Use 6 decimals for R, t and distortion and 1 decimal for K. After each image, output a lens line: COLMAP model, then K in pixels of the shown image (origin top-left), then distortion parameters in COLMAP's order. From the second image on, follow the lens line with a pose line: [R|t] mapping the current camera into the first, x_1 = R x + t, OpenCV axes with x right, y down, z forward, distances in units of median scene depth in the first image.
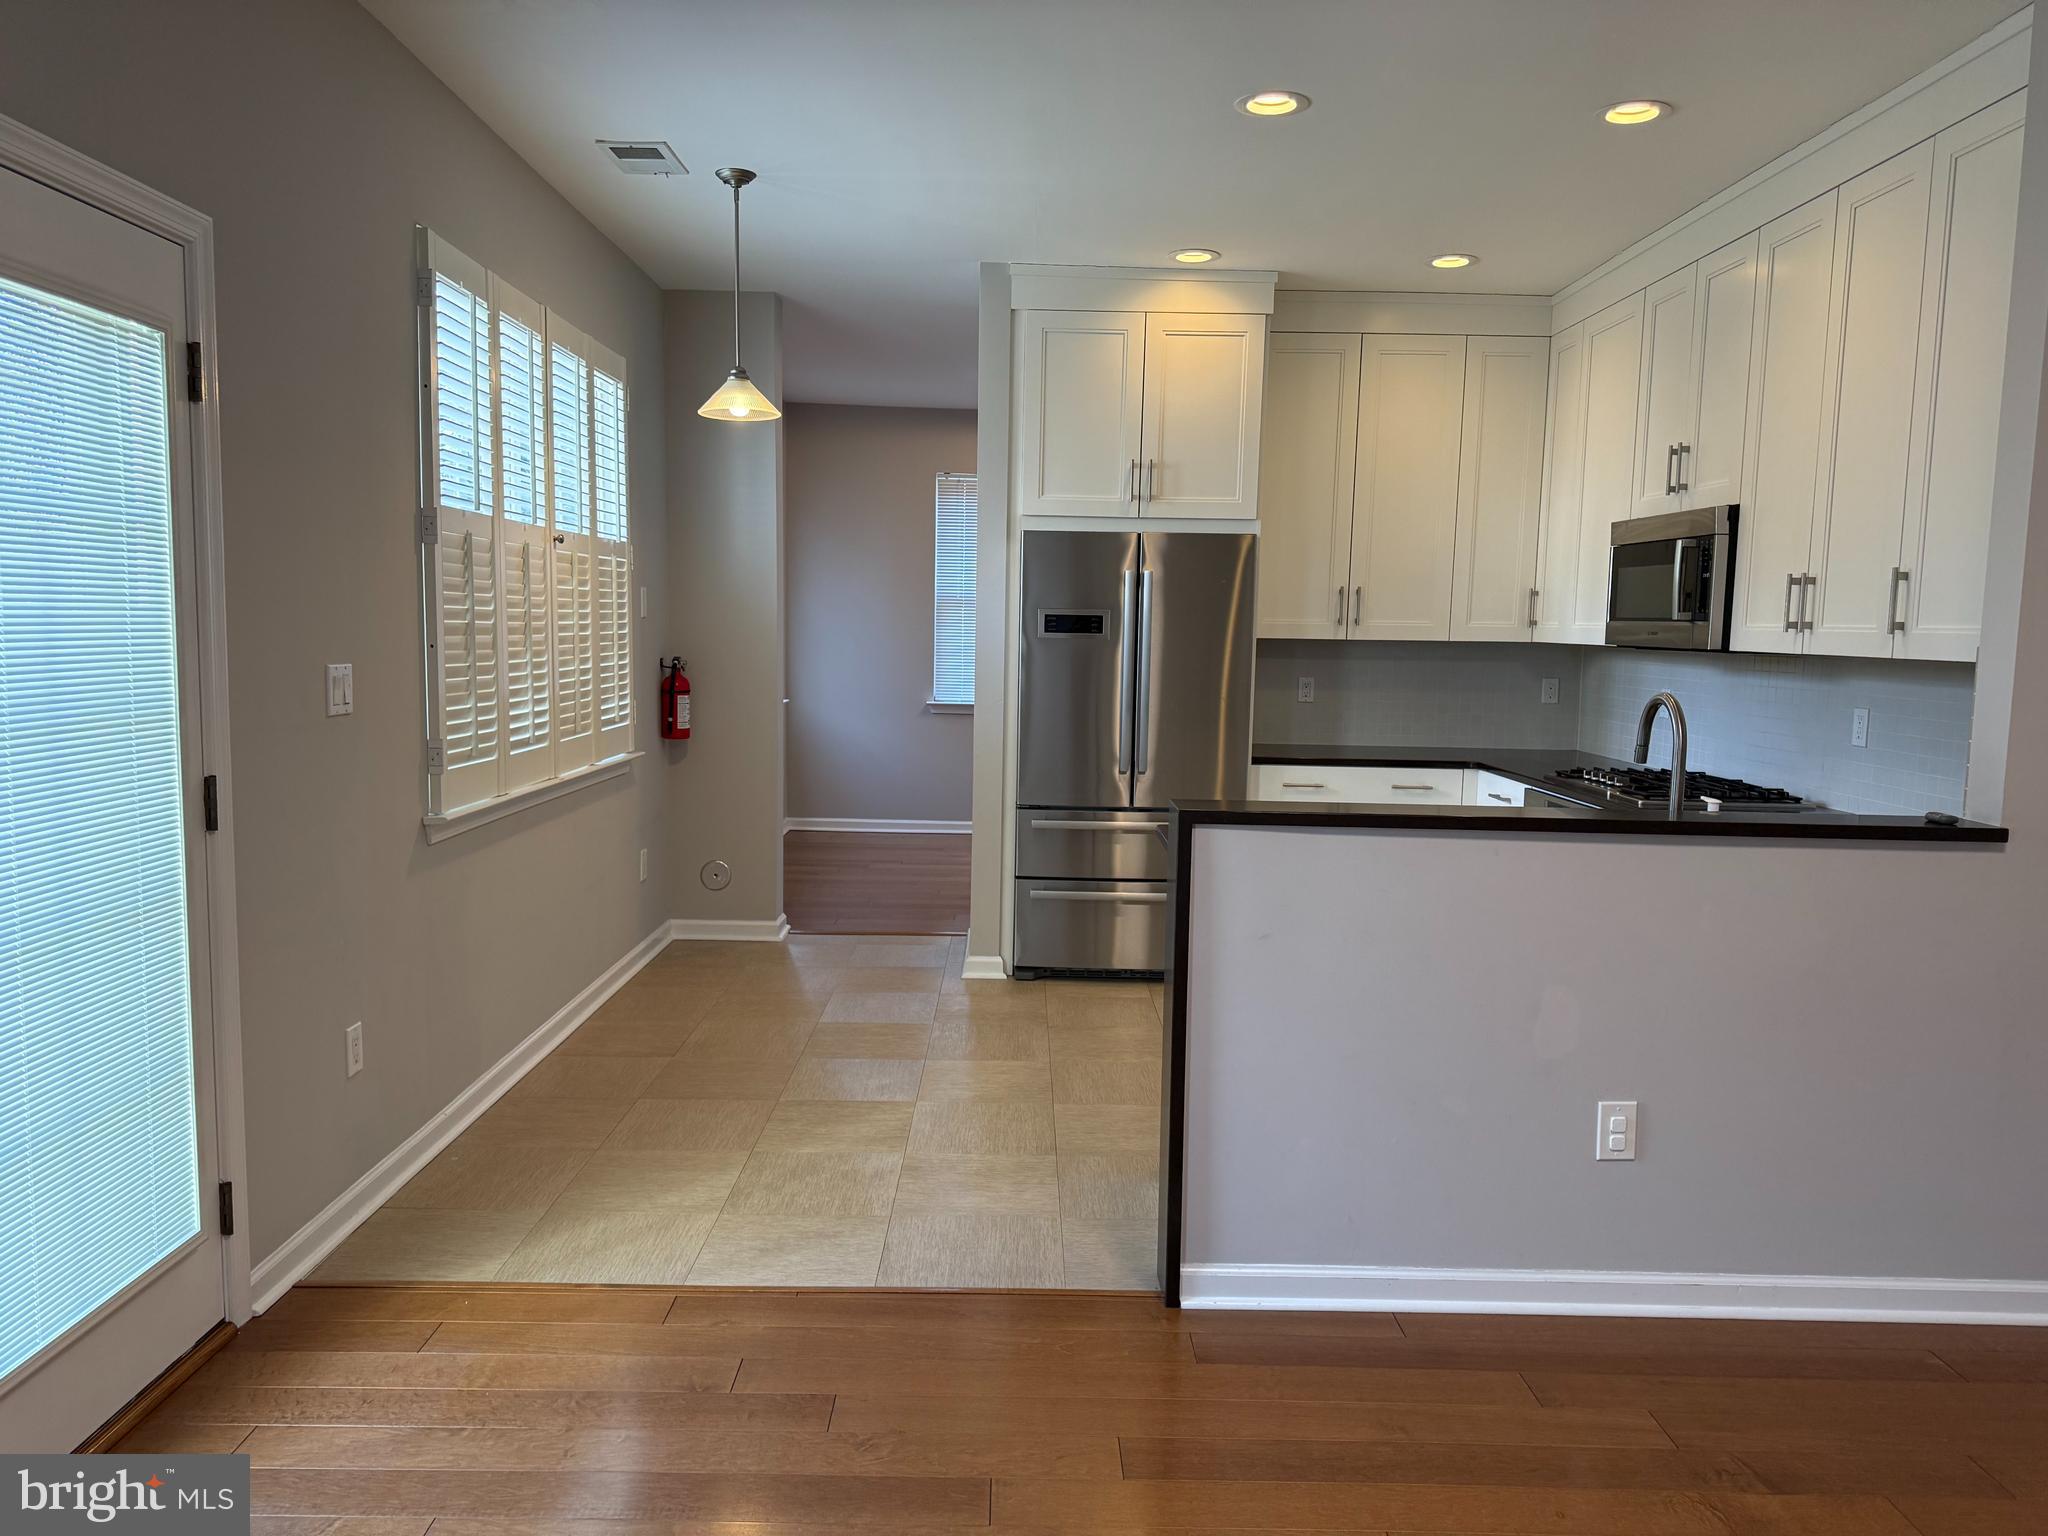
lens RADIAL K [[1445.8, 0, 1022.9], [0, 1445.8, 778.4], [0, 0, 1]] dist [0.033750, -0.000684]
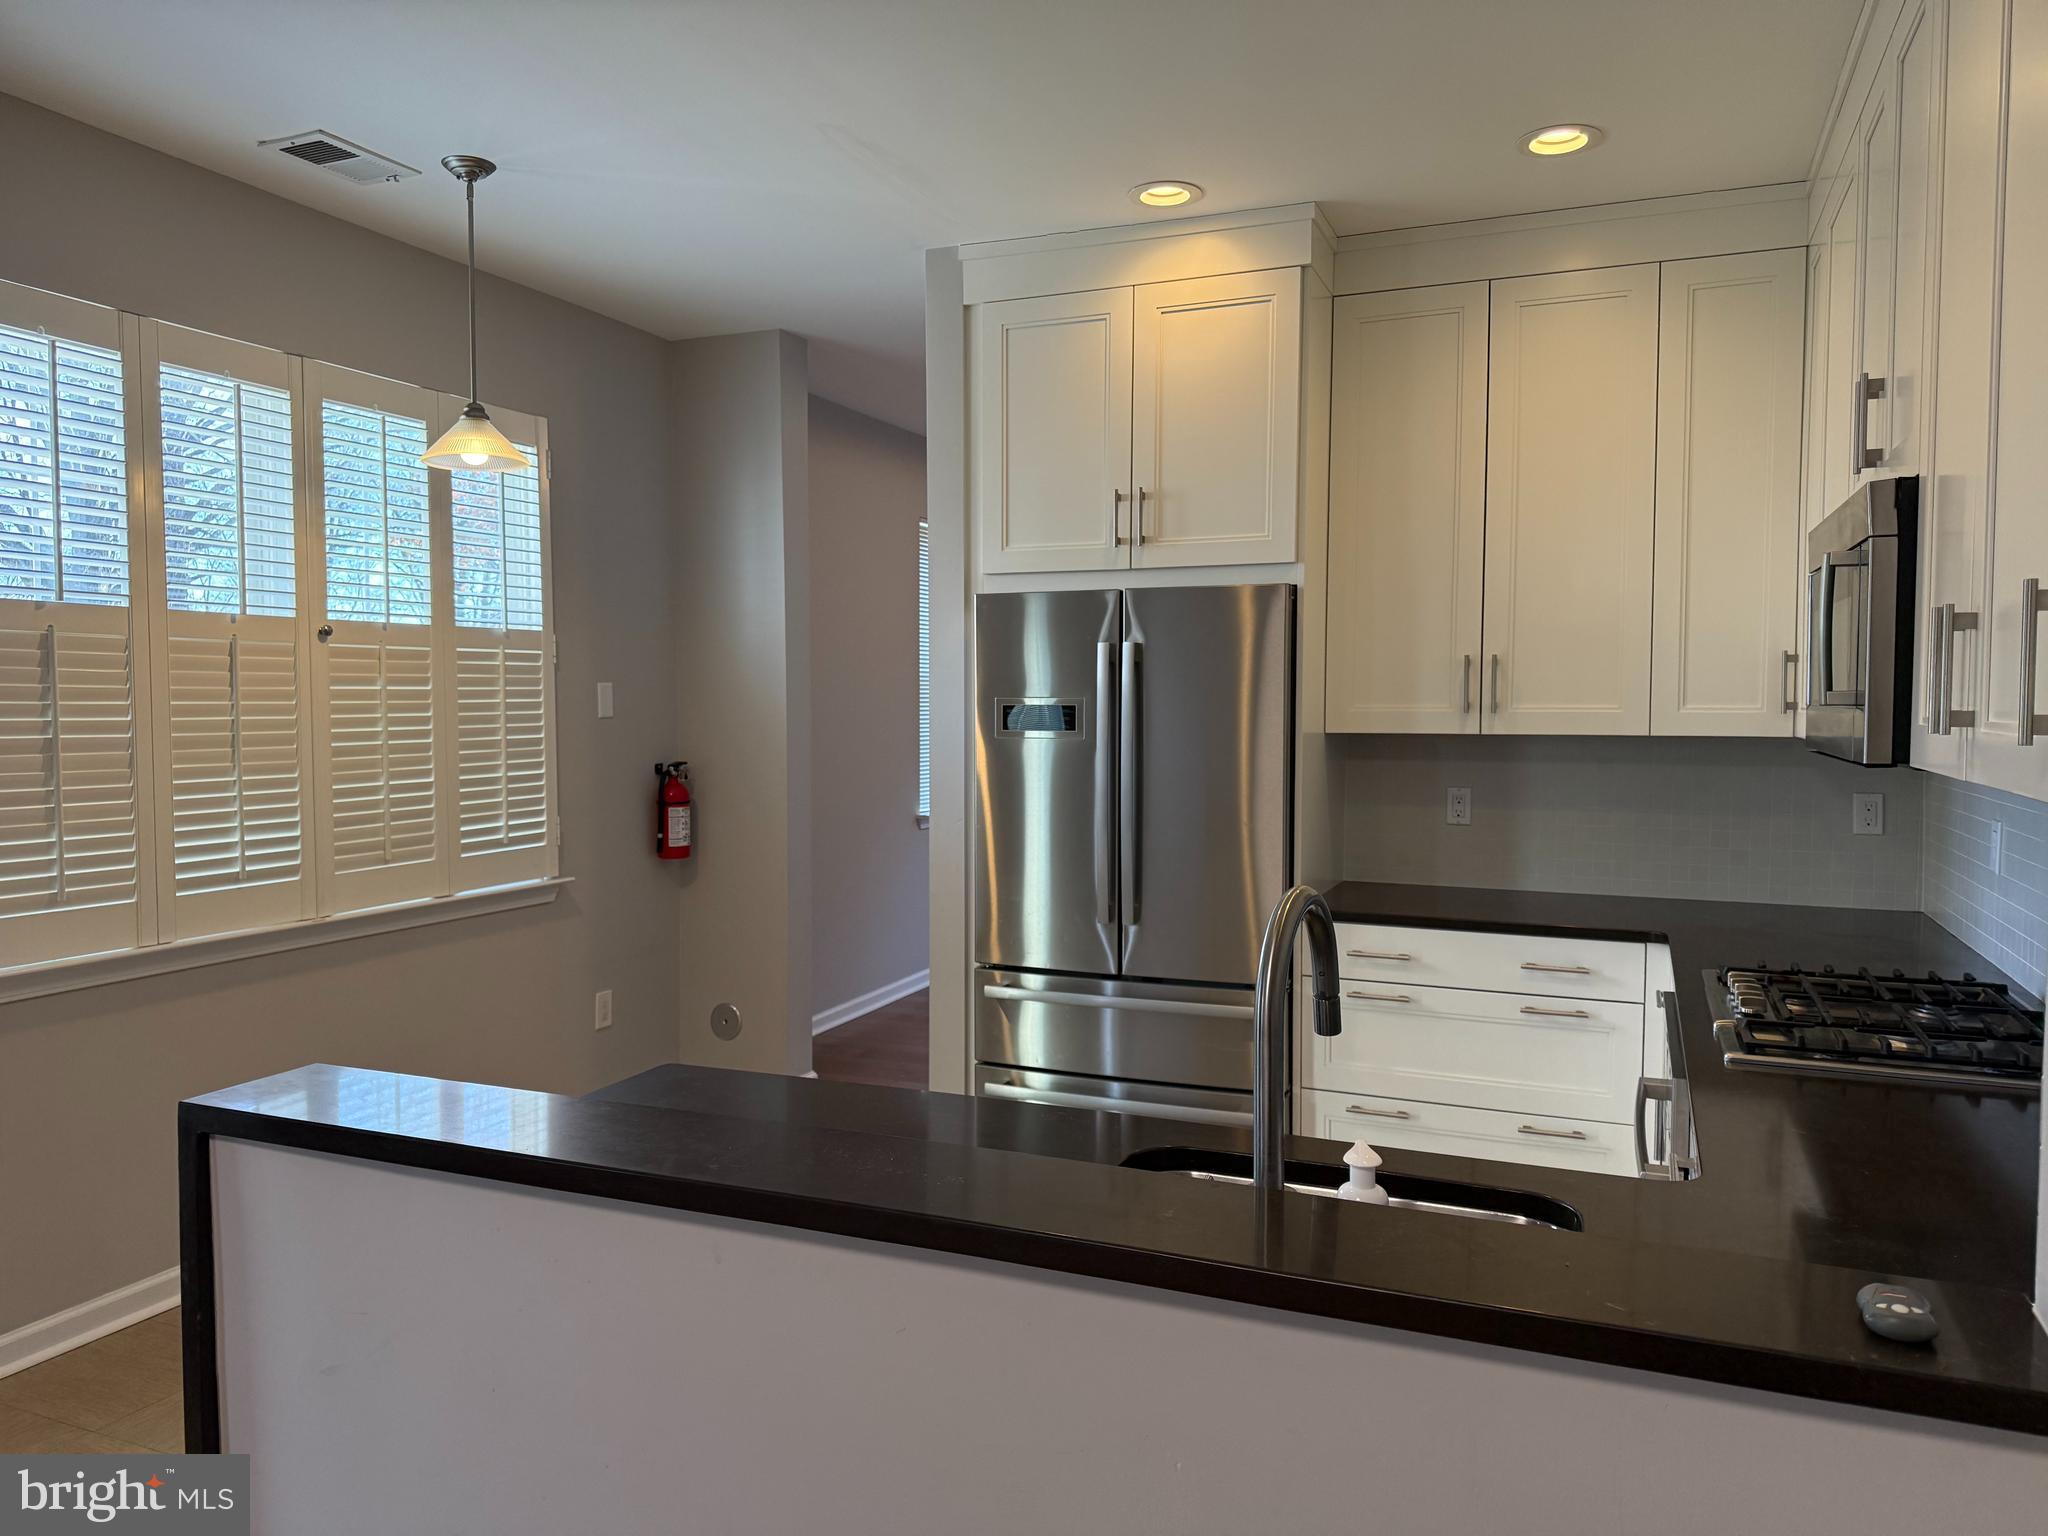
lens RADIAL K [[1445.8, 0, 1023.2], [0, 1445.8, 758.9], [0, 0, 1]] dist [0.033750, -0.000684]
pose [[0.920235, -0.003494, -0.391350, 0.311246], [-0.023427, 0.997675, -0.063993, -0.039616], [0.390664, 0.068057, 0.918014, 0.329597]]
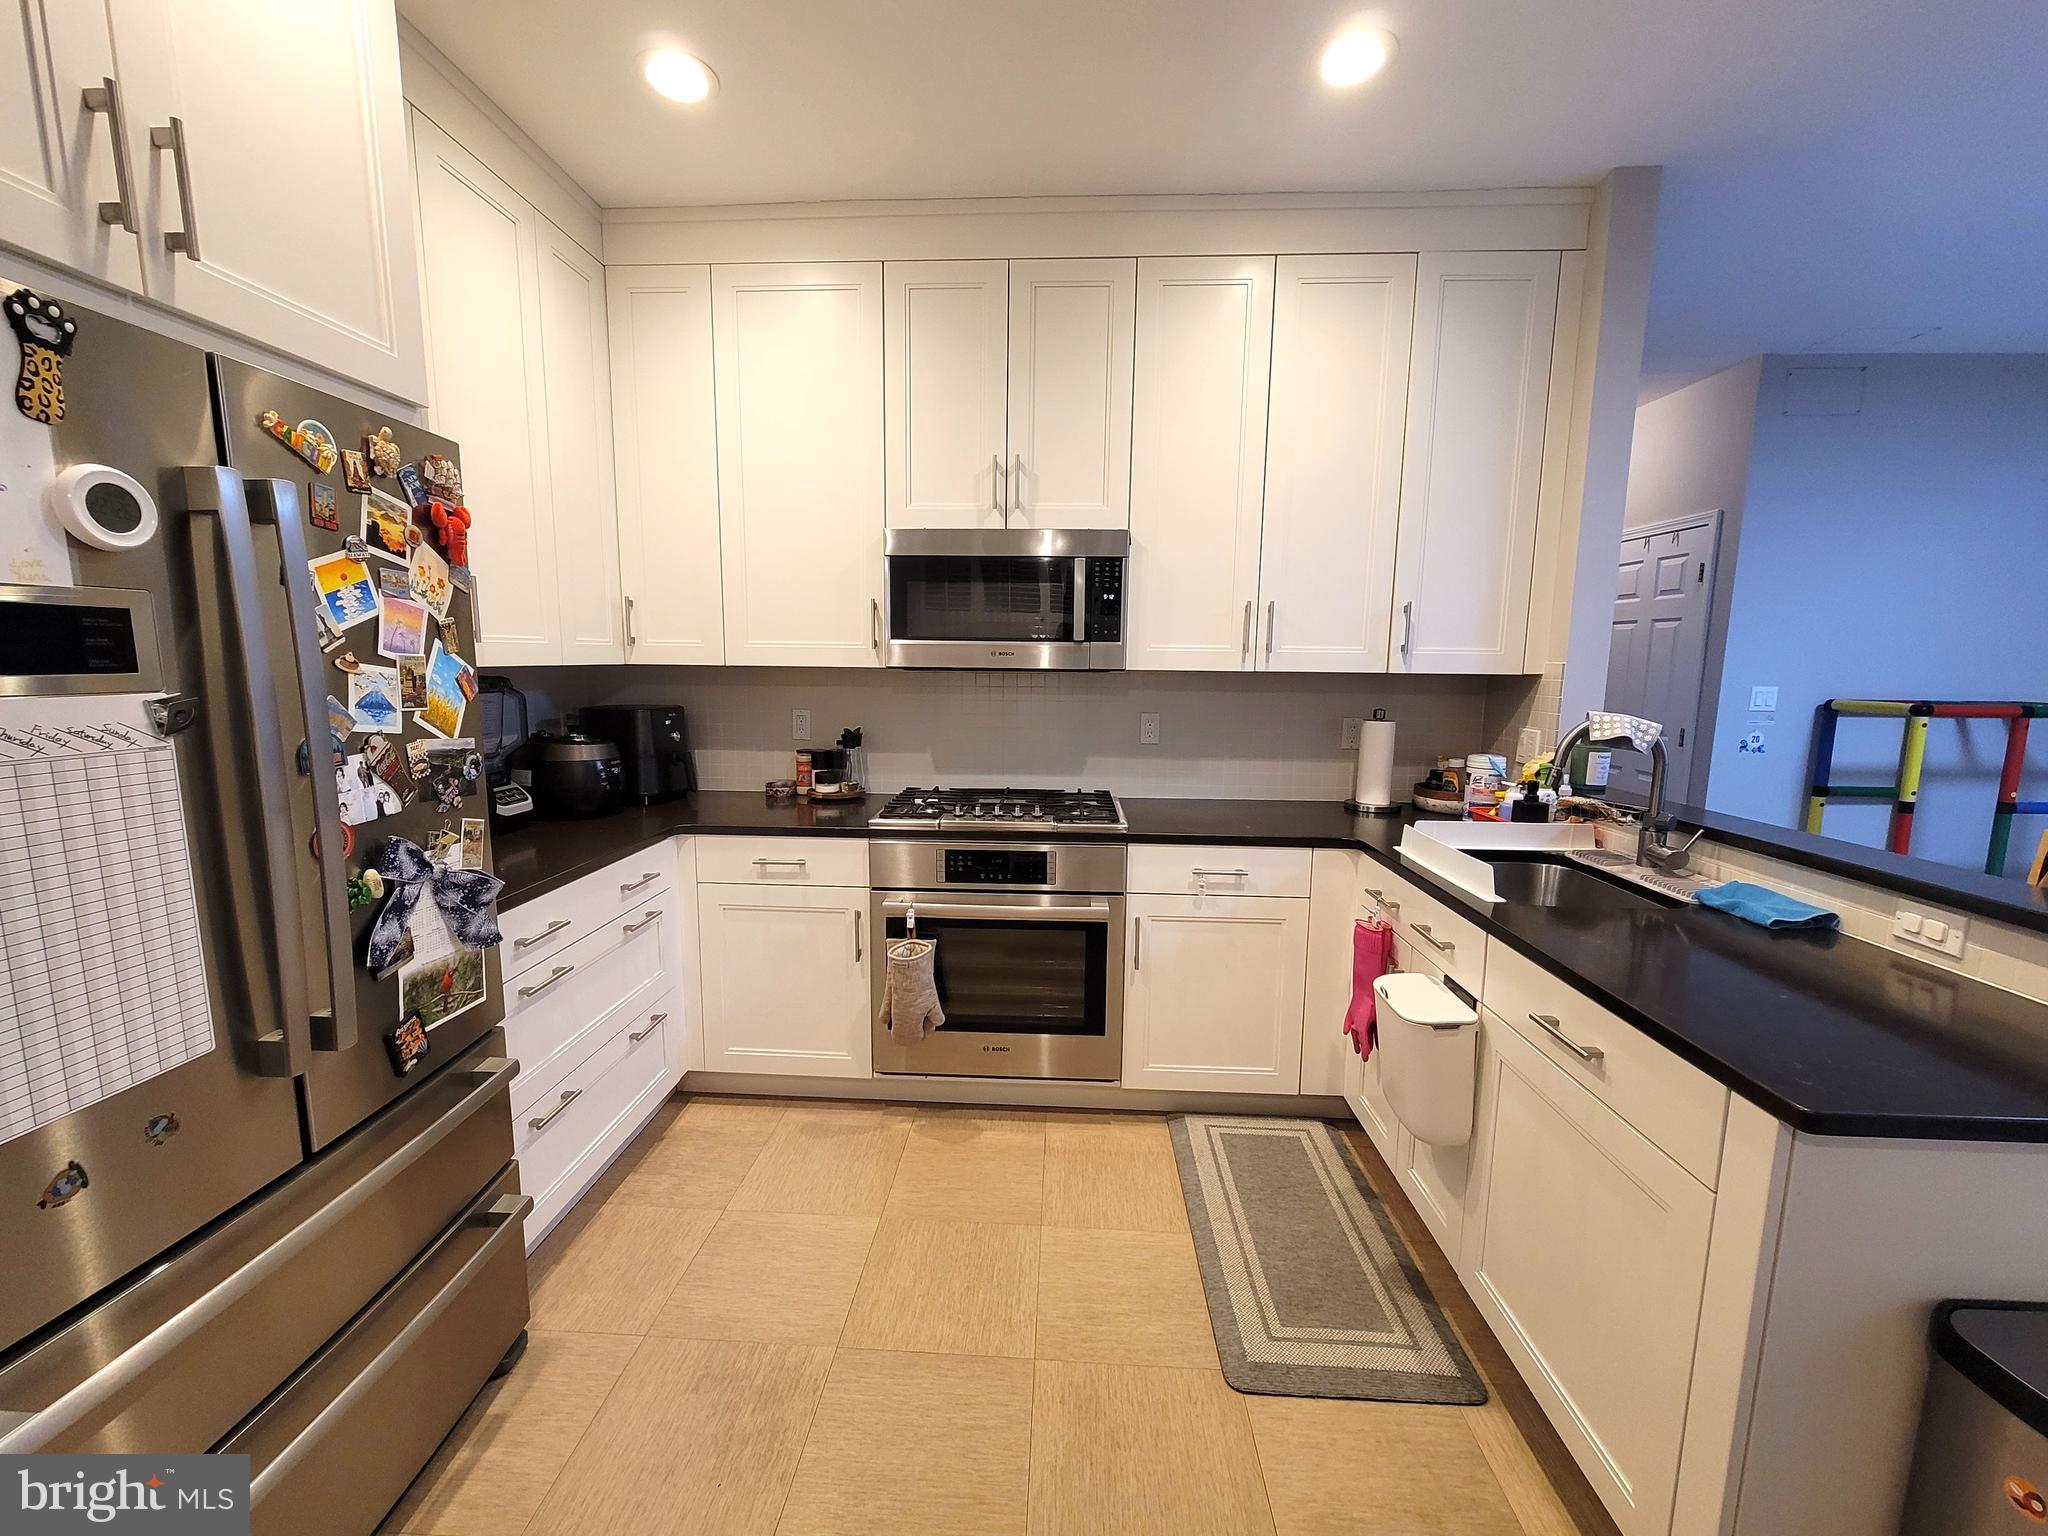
lens RADIAL K [[829.0, 0, 1021.1], [0, 829.0, 768.6], [0, 0, 1]] dist [-0.013559, -0.000490]
pose [[0.052223, -0.161939, 0.985418, -0.163184], [0.100742, 0.982585, 0.156135, -0.130845], [-0.993541, 0.091119, 0.067628, 1.149390]]
